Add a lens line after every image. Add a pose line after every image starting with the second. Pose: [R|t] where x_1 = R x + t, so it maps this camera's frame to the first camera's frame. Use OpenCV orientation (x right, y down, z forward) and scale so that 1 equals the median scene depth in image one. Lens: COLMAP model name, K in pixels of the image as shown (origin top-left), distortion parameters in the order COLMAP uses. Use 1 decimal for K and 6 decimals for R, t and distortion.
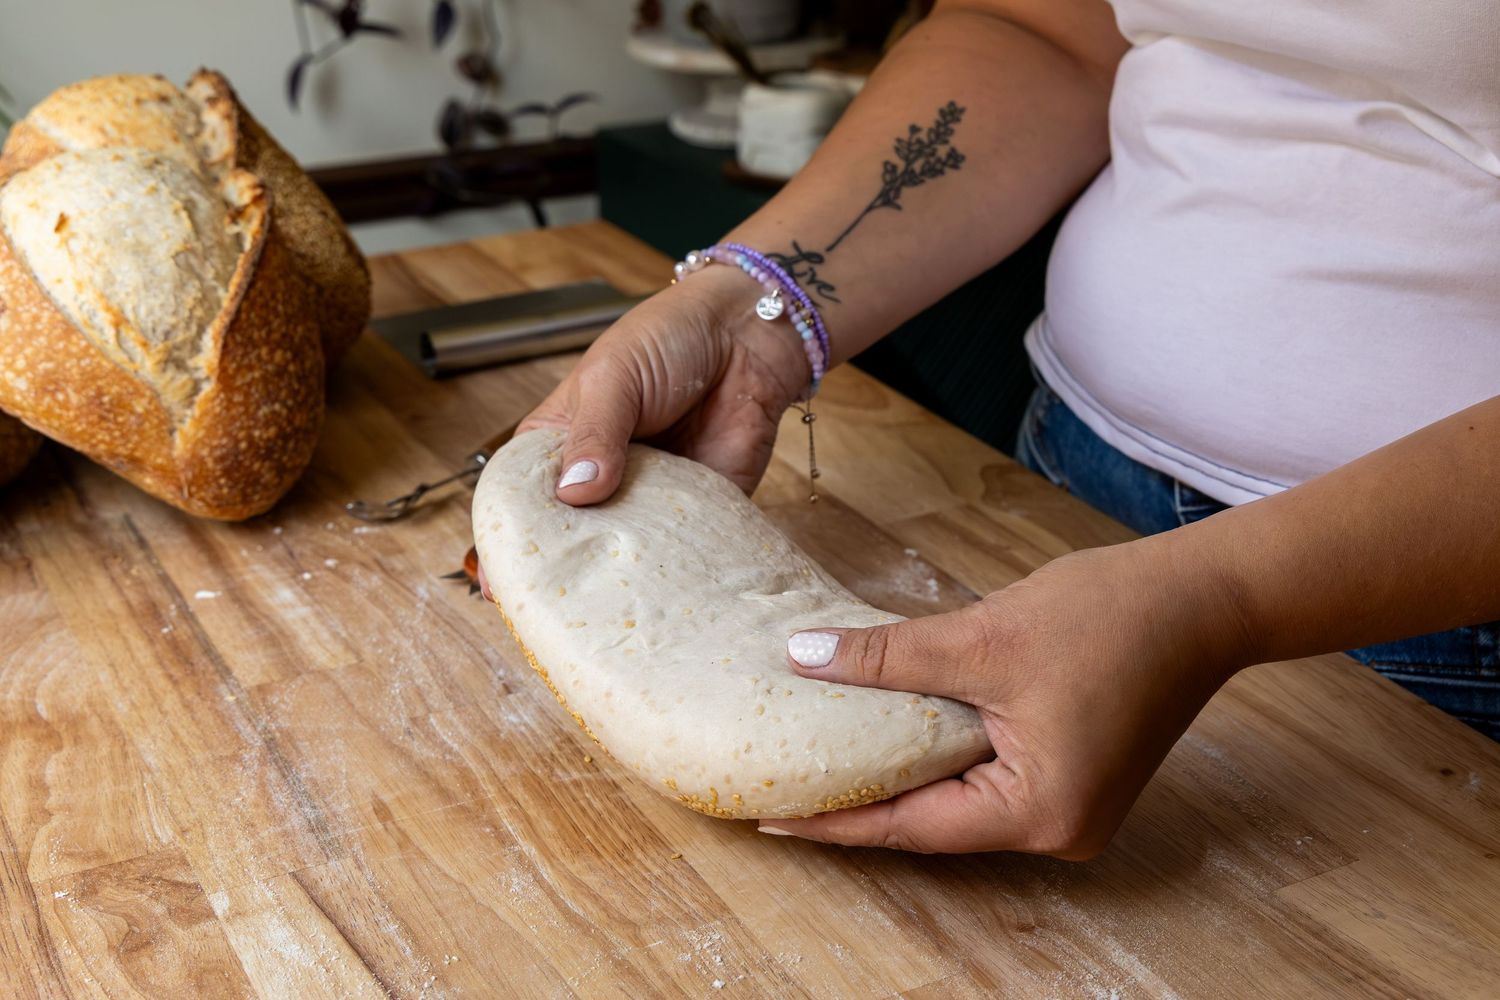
lens RADIAL K [[1915.2, 0, 744.5], [0, 1915.2, 495.9], [0, 0, 1]] dist [-0.004651, -0.017792]
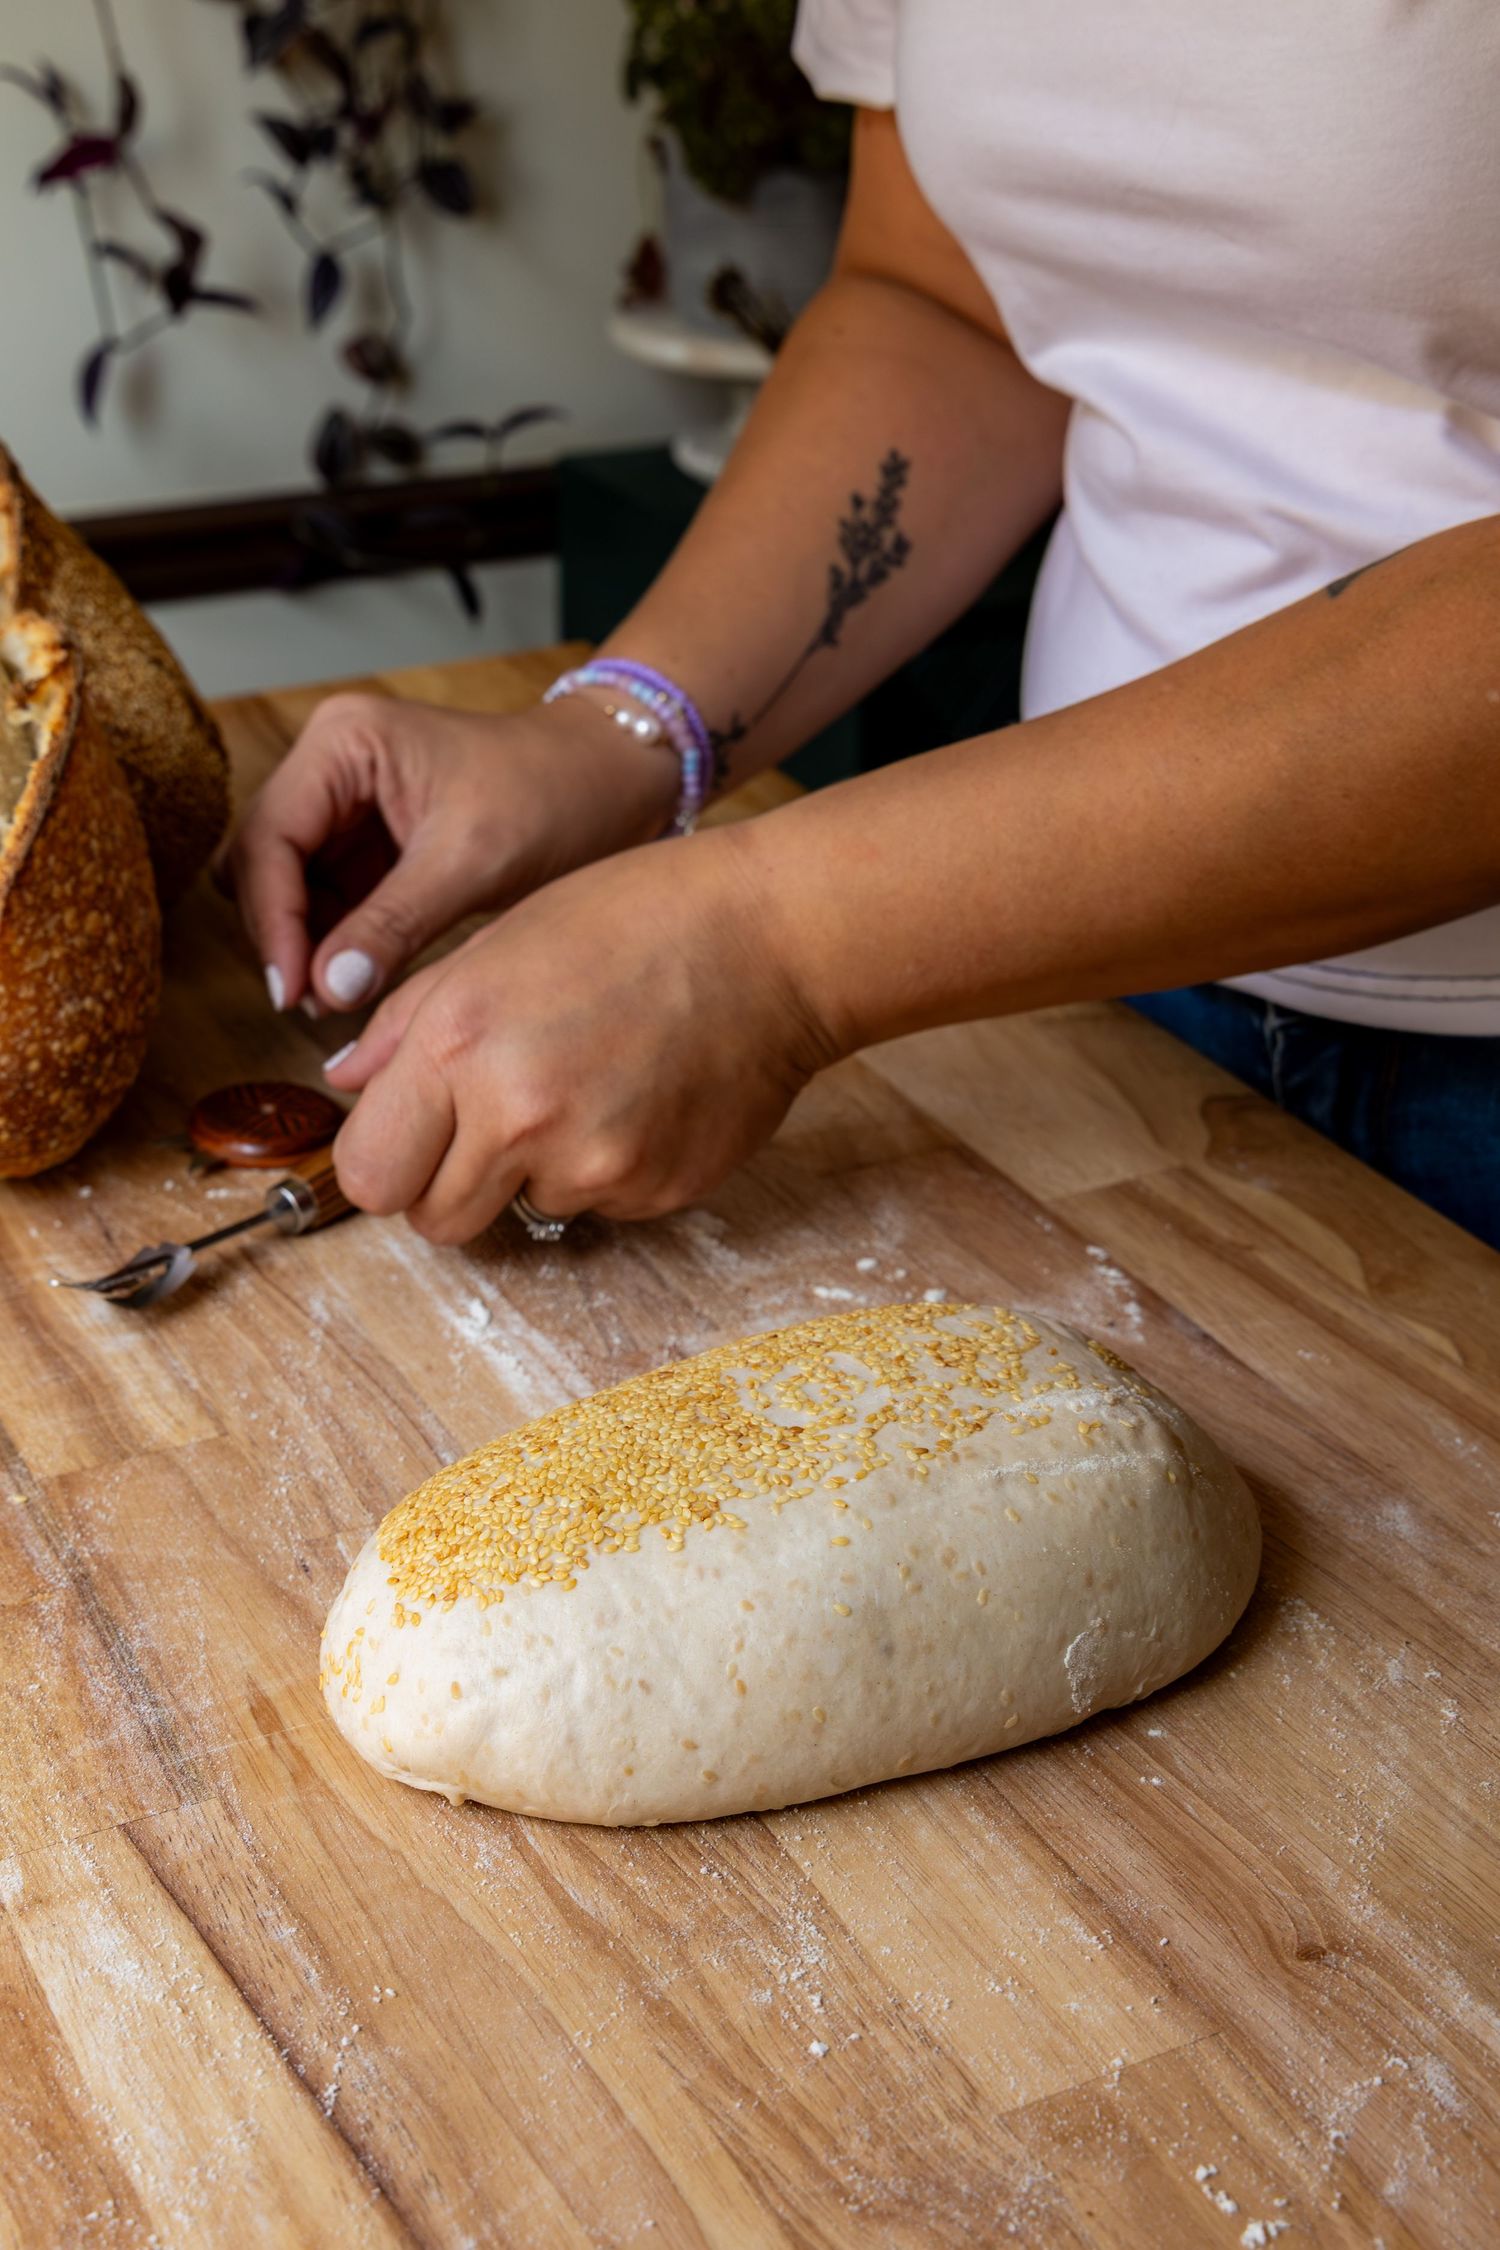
lens RADIAL K [[2874.0, 0, 715.5], [0, 2874.0, 1128.0], [0, 0, 1]] dist [-0.009245, -0.009217]
pose [[0.999736, 0.021561, -0.007939, -0.033513], [-0.021056, 0.998037, 0.058979, -0.069331], [0.009195, -0.058796, 0.998228, 0.069962]]
